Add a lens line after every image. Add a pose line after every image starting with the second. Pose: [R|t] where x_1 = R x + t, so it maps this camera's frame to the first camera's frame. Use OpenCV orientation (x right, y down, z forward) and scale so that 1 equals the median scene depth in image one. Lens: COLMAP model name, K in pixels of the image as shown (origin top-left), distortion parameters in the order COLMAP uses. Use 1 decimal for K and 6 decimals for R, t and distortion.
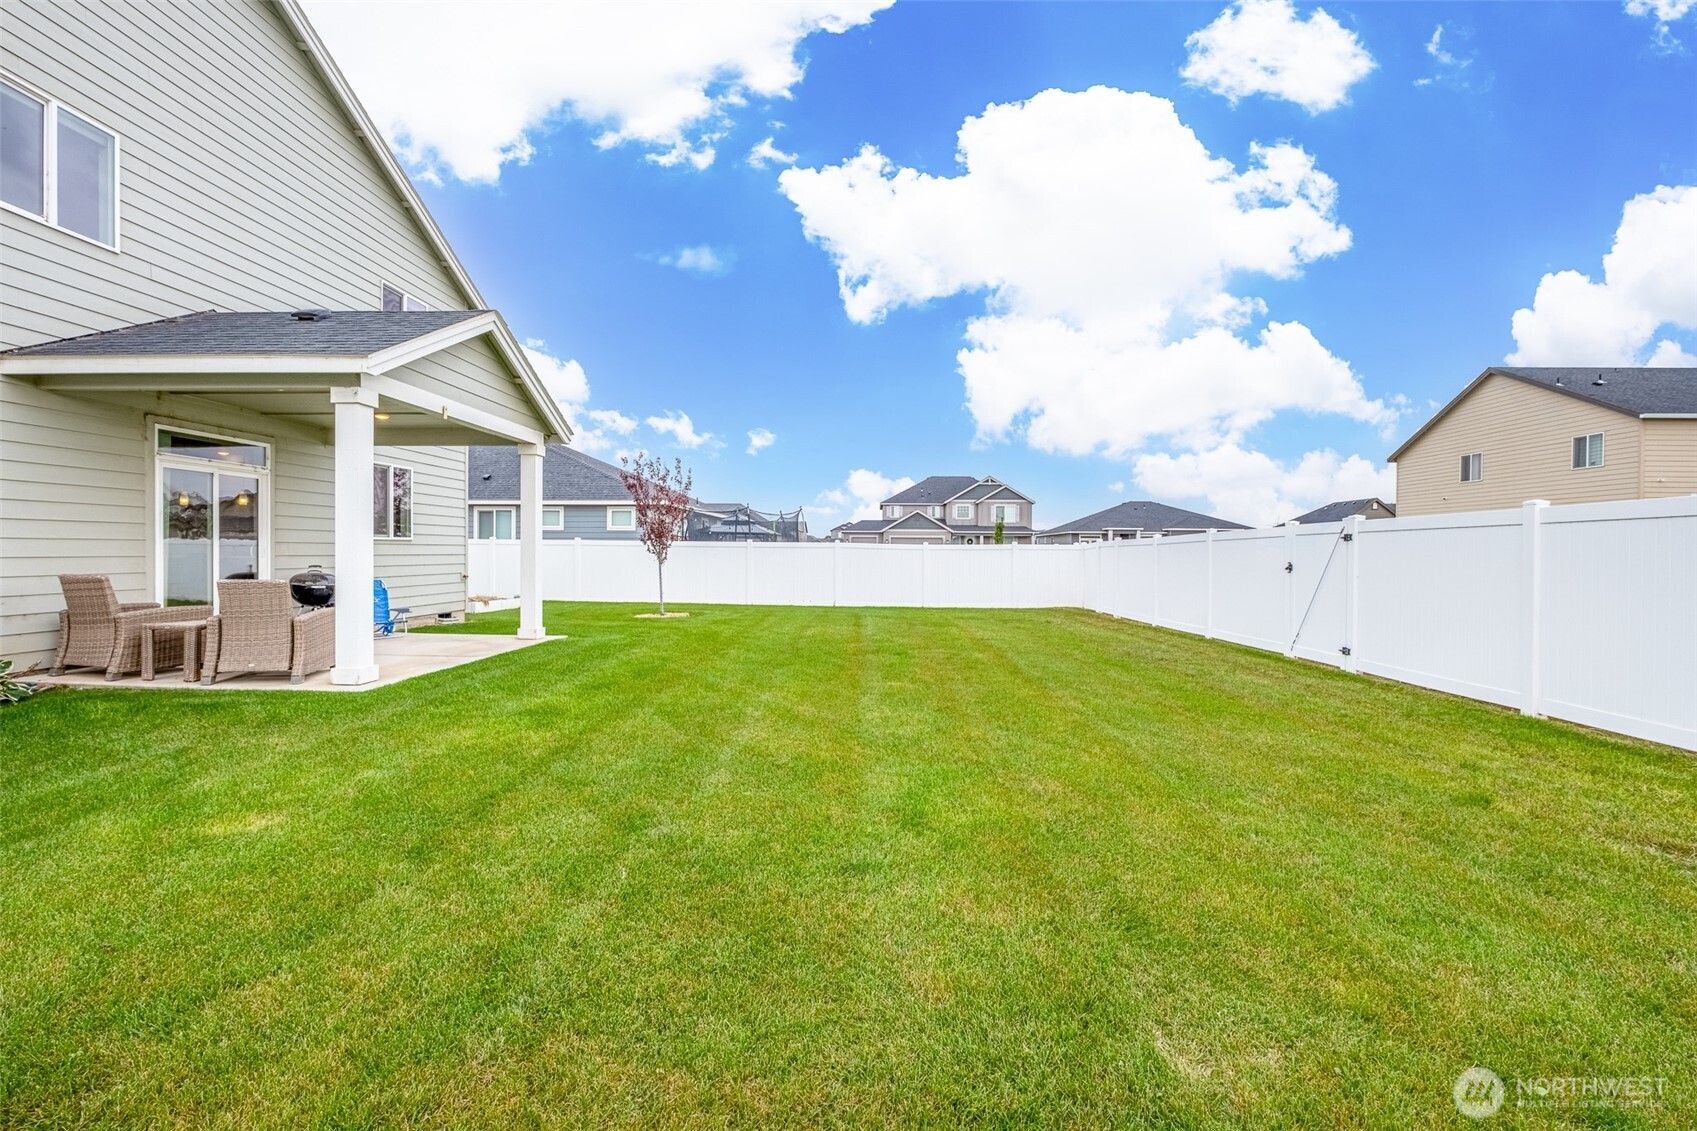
lens RADIAL K [[742.7, 0, 848.5], [0, 742.7, 565.5], [0, 0, 1]] dist [-0.001007, 0.000085]
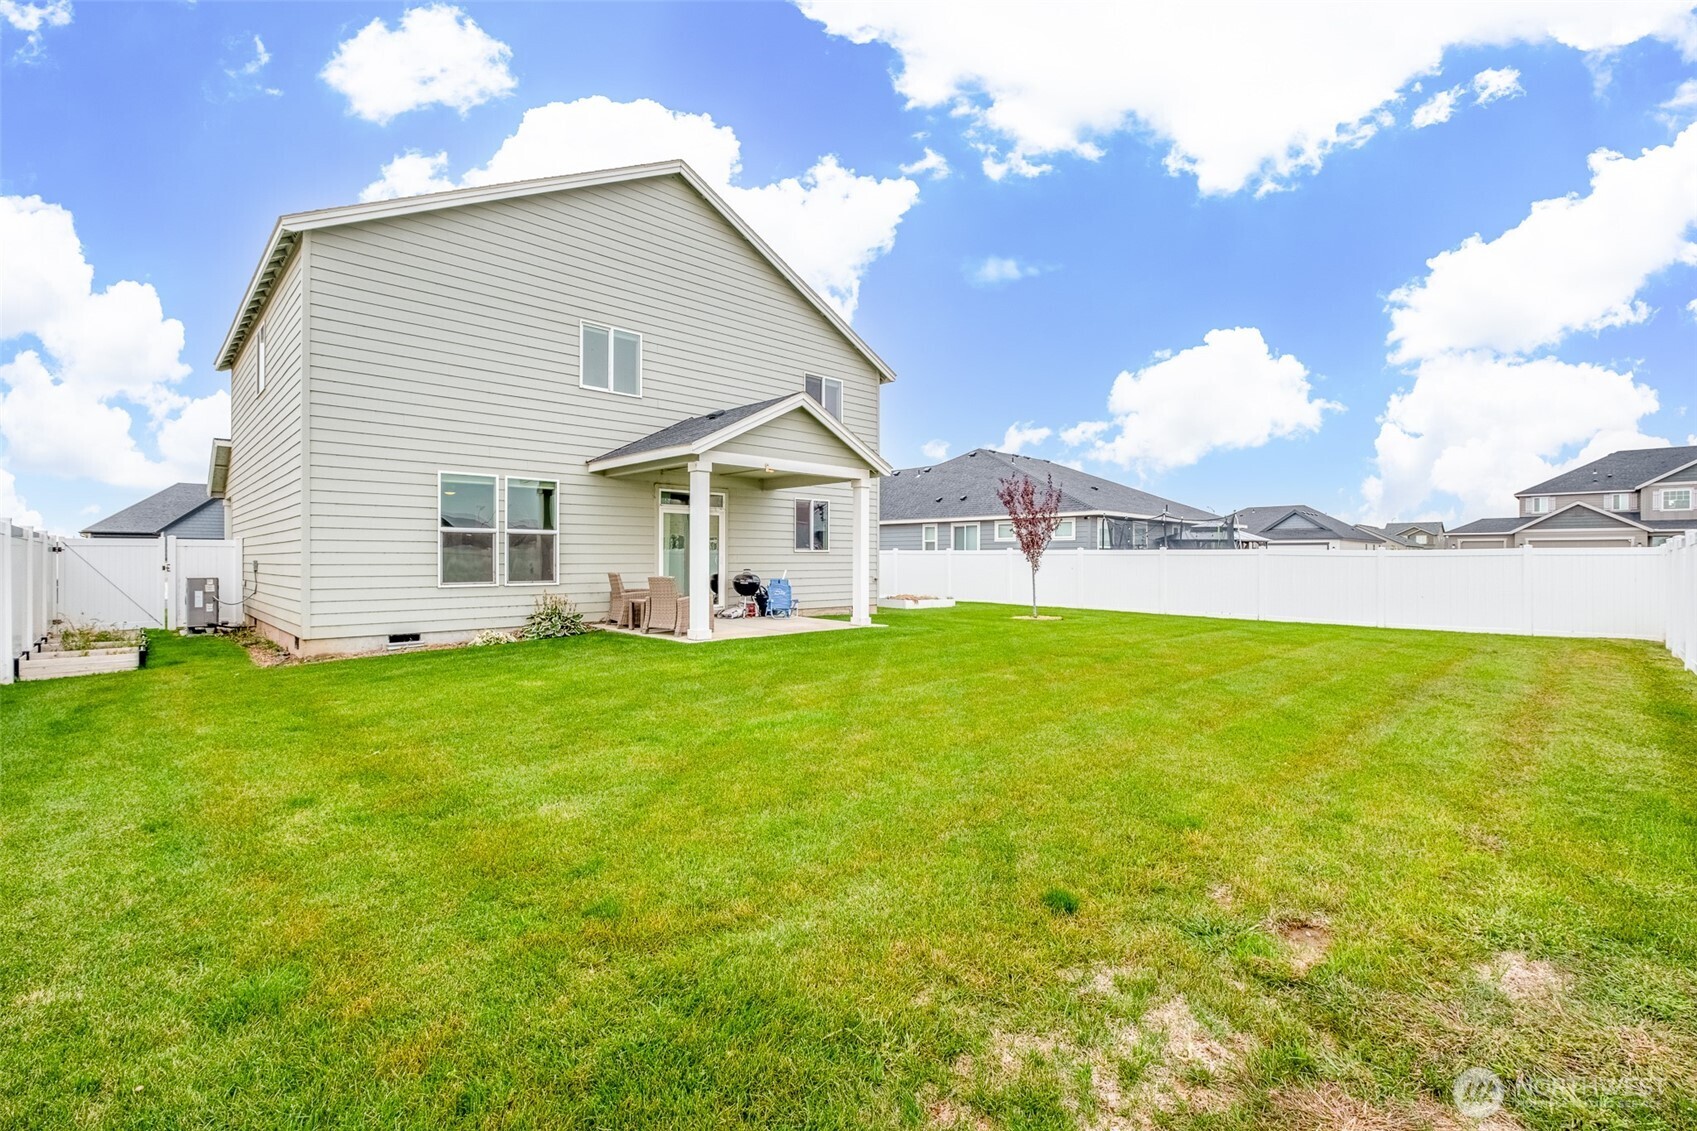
lens RADIAL K [[742.7, 0, 848.5], [0, 742.7, 565.5], [0, 0, 1]] dist [-0.001007, 0.000085]
pose [[0.727400, 0.003267, -0.686205, 0.498502], [-0.011294, 0.999910, -0.007211, 0.000810], [0.686120, 0.012995, 0.727372, 0.016199]]
